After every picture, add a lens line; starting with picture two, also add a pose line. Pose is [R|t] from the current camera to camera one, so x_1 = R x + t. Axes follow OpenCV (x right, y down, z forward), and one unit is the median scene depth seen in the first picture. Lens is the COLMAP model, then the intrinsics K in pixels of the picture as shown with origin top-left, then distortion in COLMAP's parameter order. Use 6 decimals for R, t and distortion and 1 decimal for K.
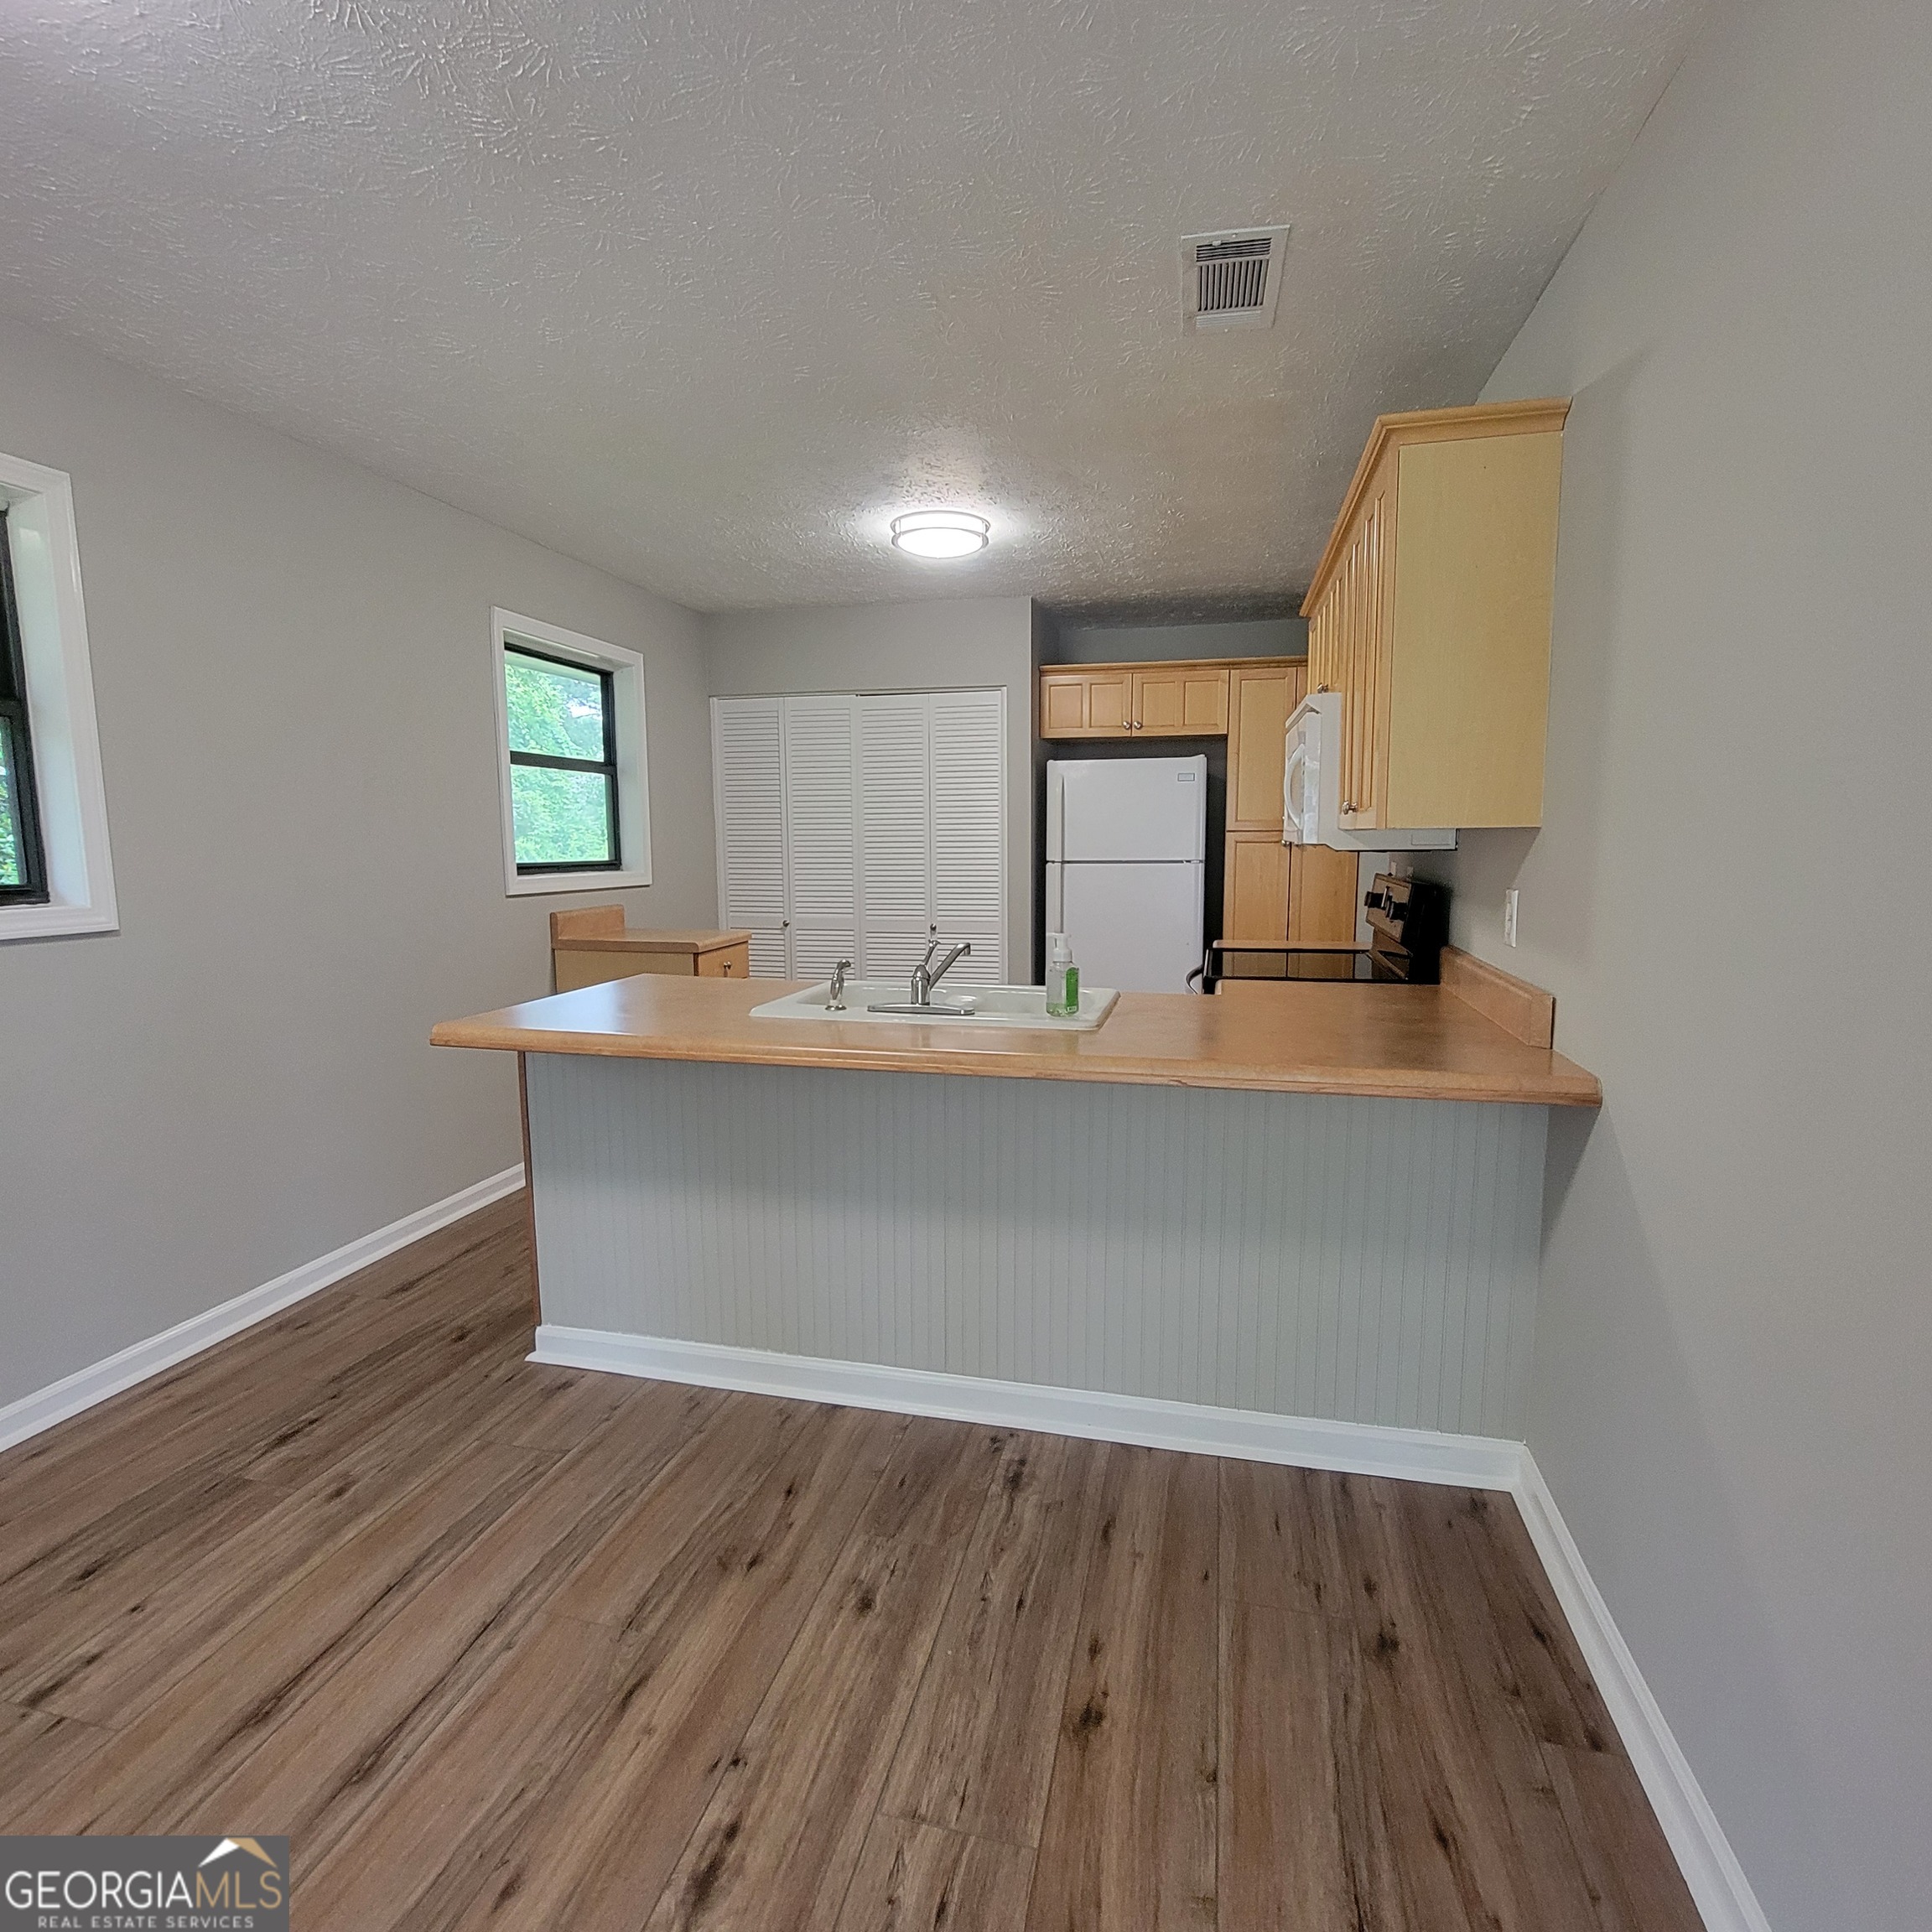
lens RADIAL K [[1051.1, 0, 965.9], [0, 1051.1, 982.3], [0, 0, 1]] dist [-0.005133, 0.003249]
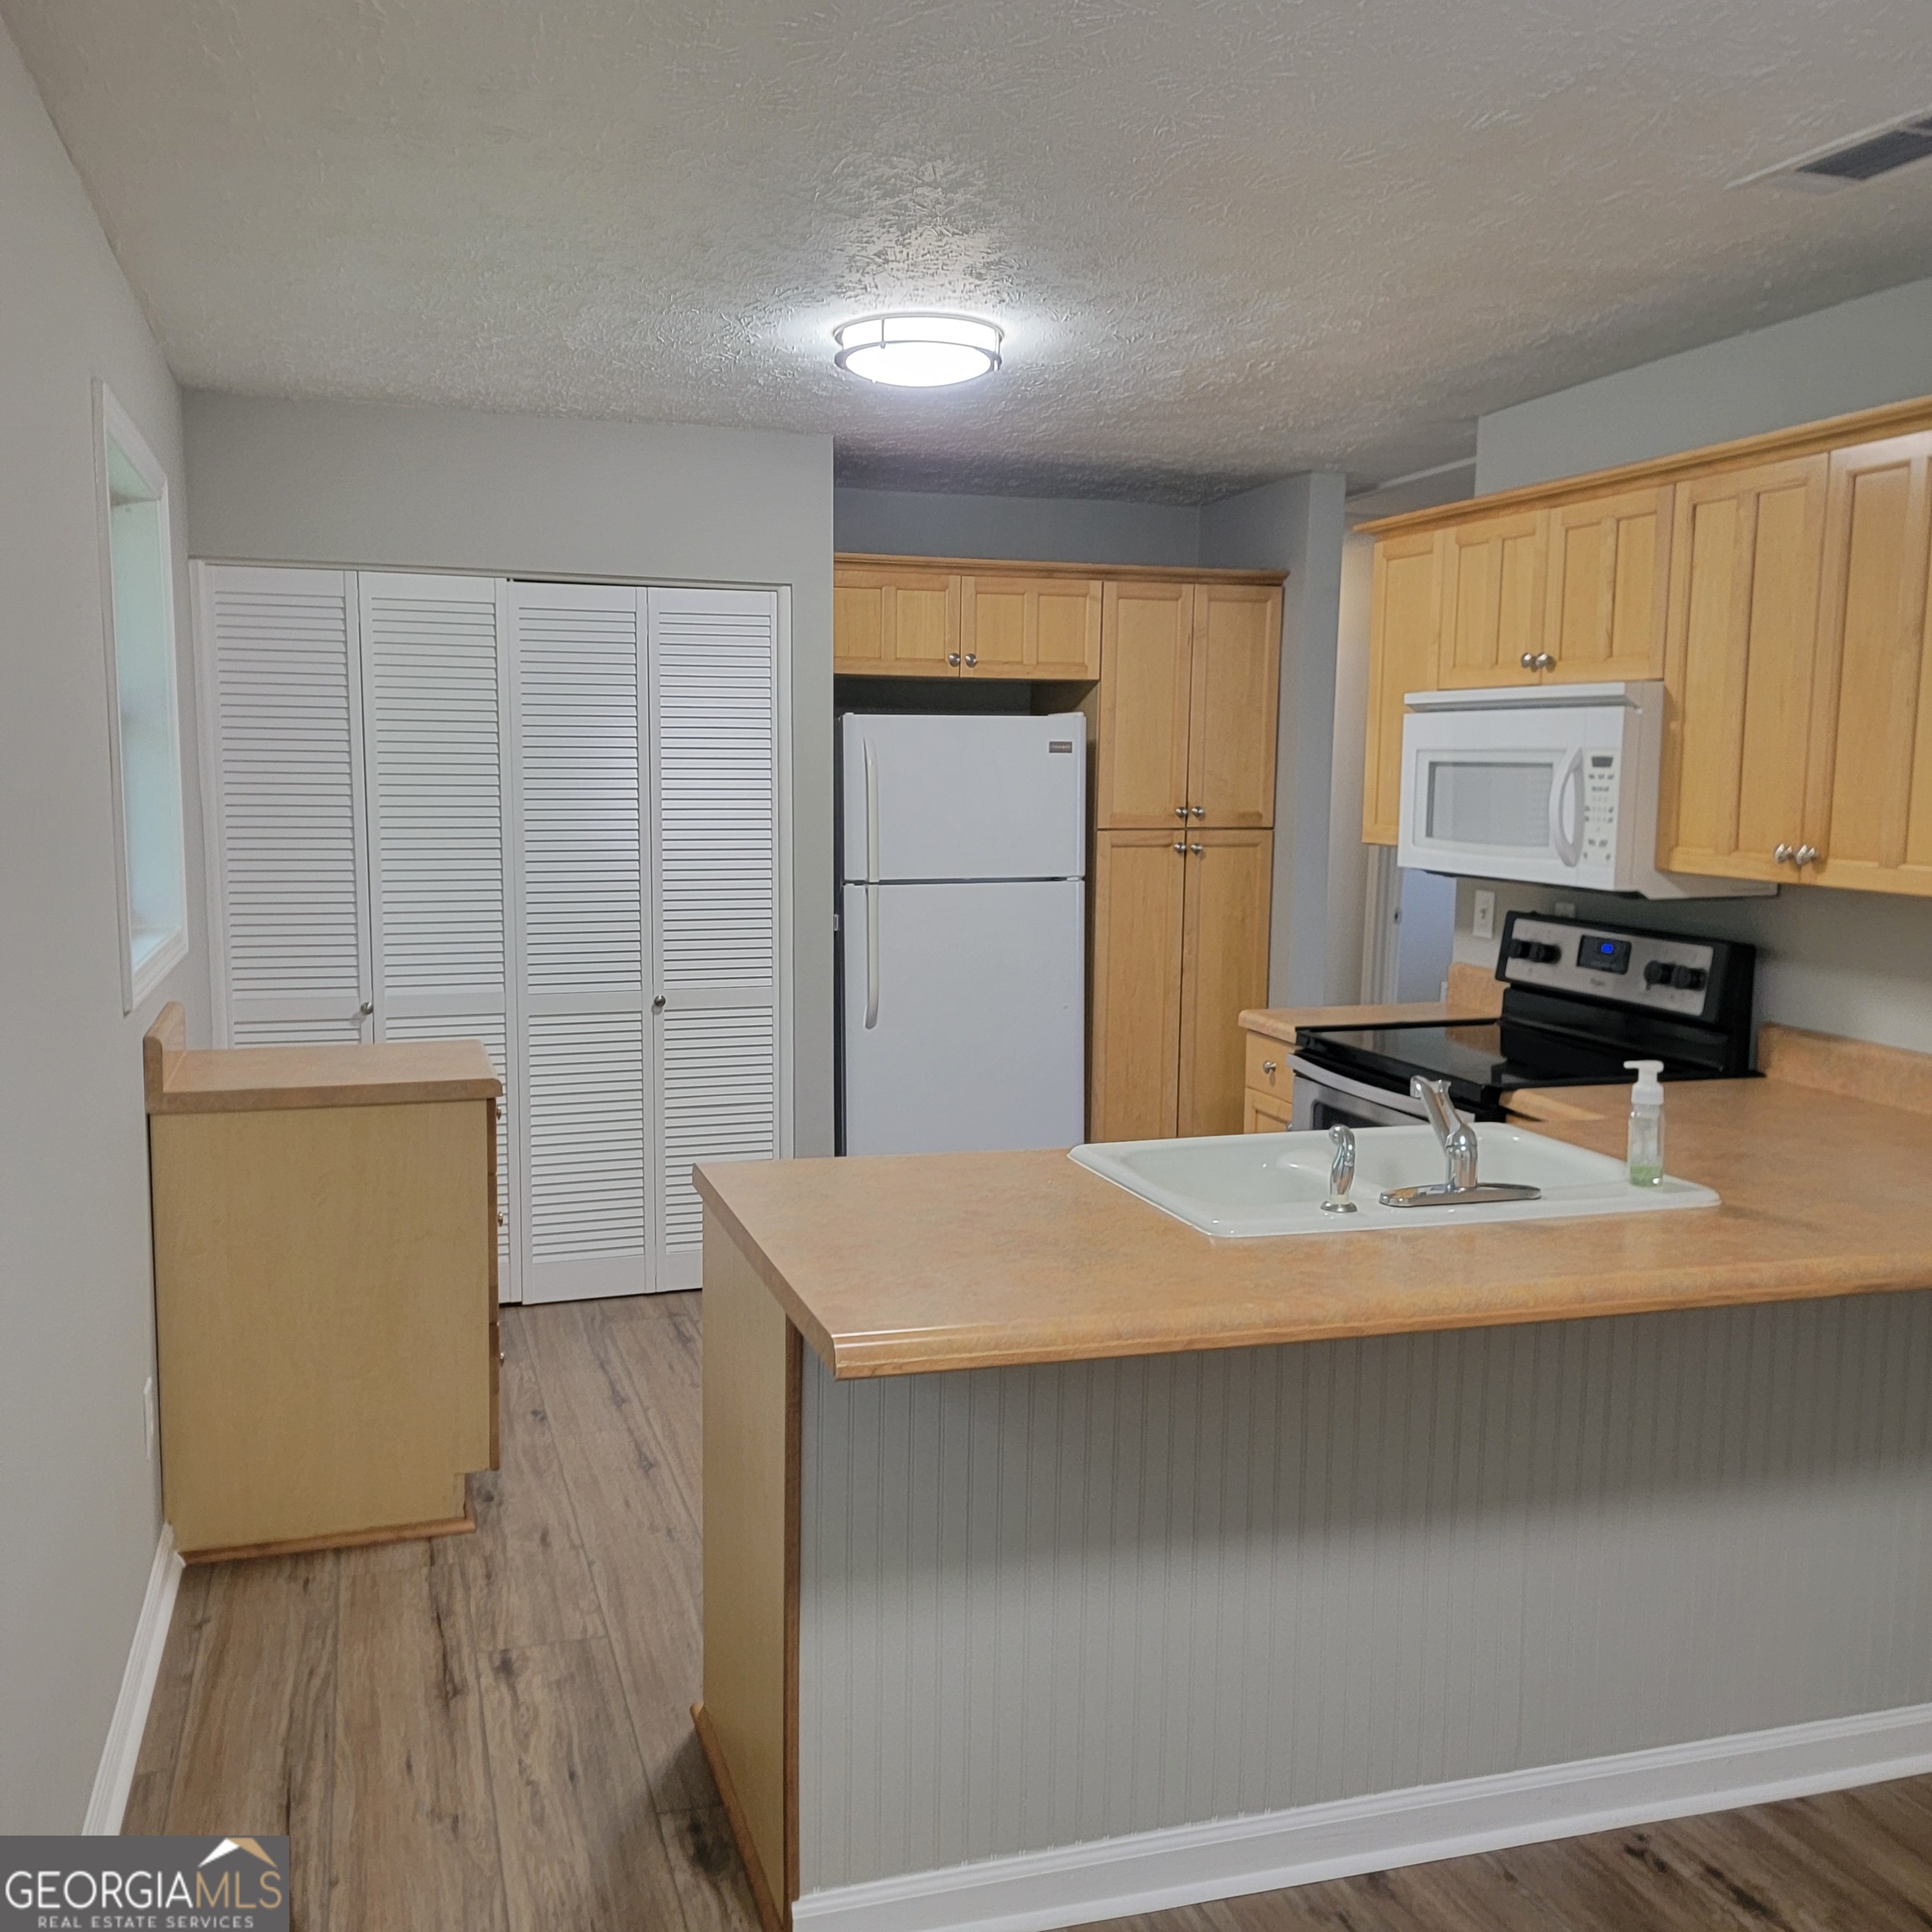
lens RADIAL K [[1811.2, 0, 881.8], [0, 1811.2, 978.1], [0, 0, 1]] dist [0.050407, 0.000000]
pose [[0.857847, -0.050941, 0.511373, -0.675741], [0.058100, 0.998309, 0.001984, -0.096645], [-0.510610, 0.028009, 0.859356, 0.176253]]
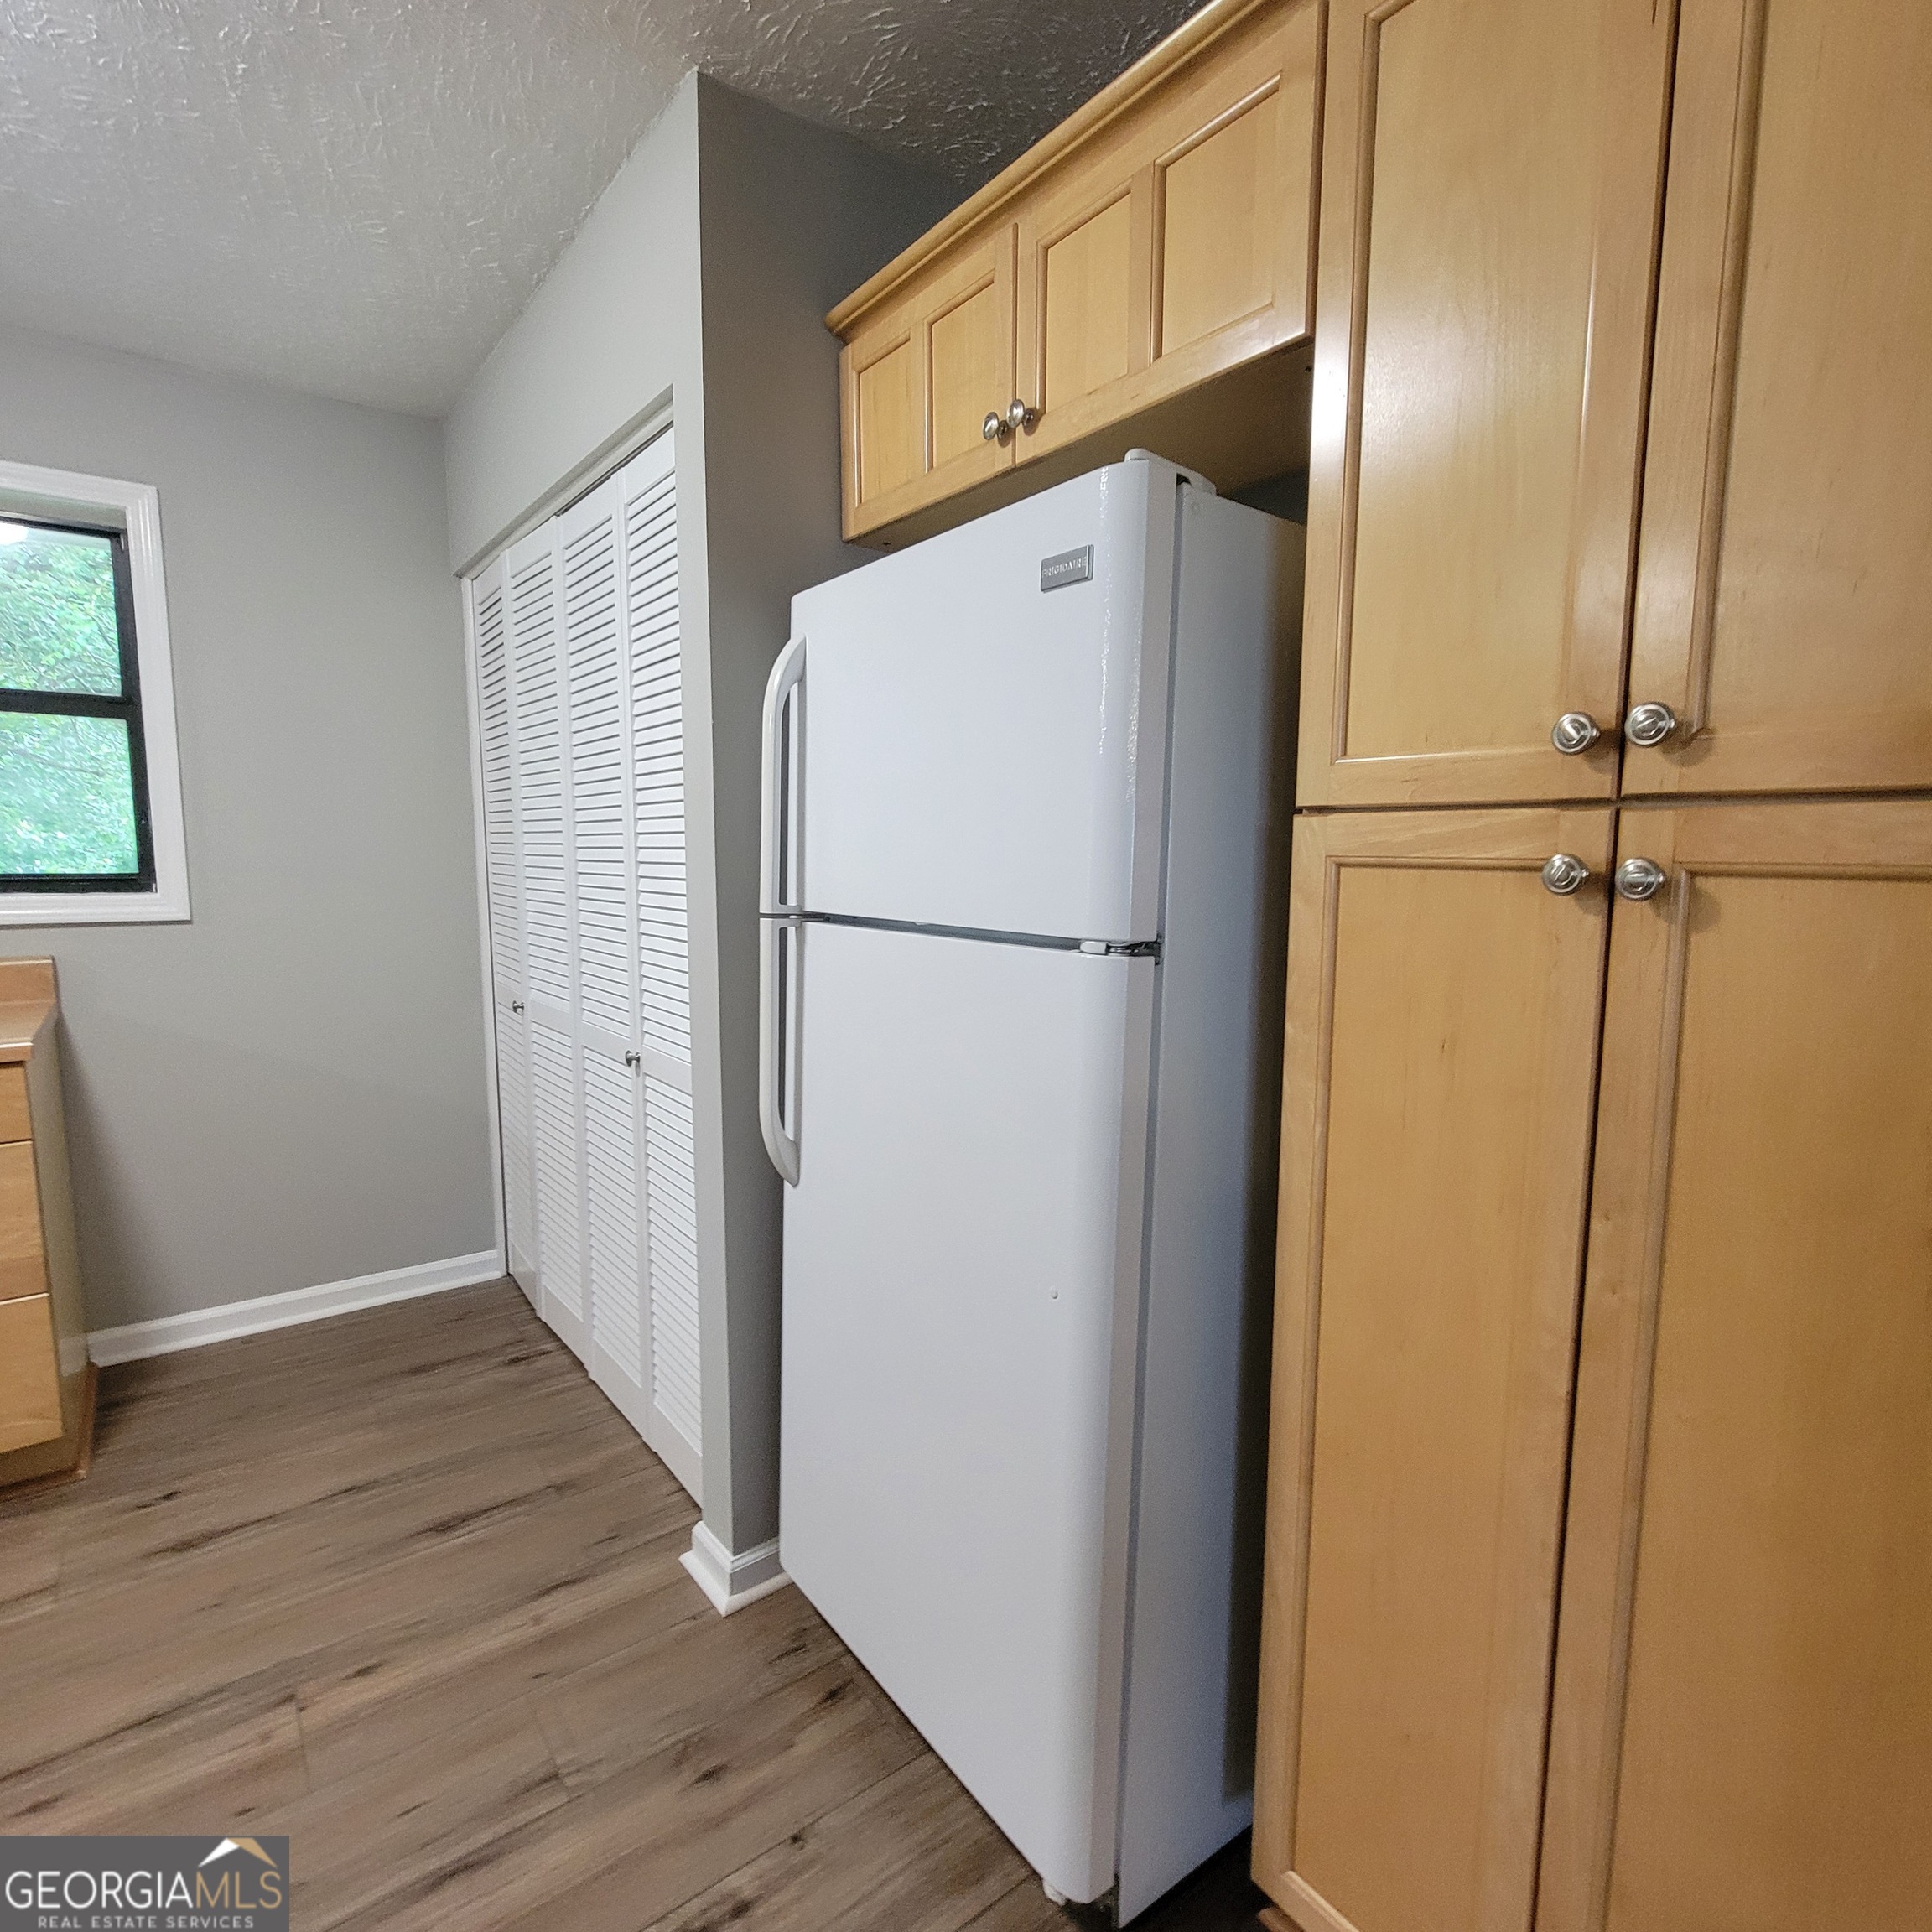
lens RADIAL K [[1051.1, 0, 941.6], [0, 1051.1, 971.8], [0, 0, 1]] dist [-0.005133, 0.003249]
pose [[0.779627, 0.083210, -0.620691, 0.501311], [-0.097004, 0.995217, 0.011576, -0.164758], [0.618686, 0.051184, 0.783969, 1.217391]]
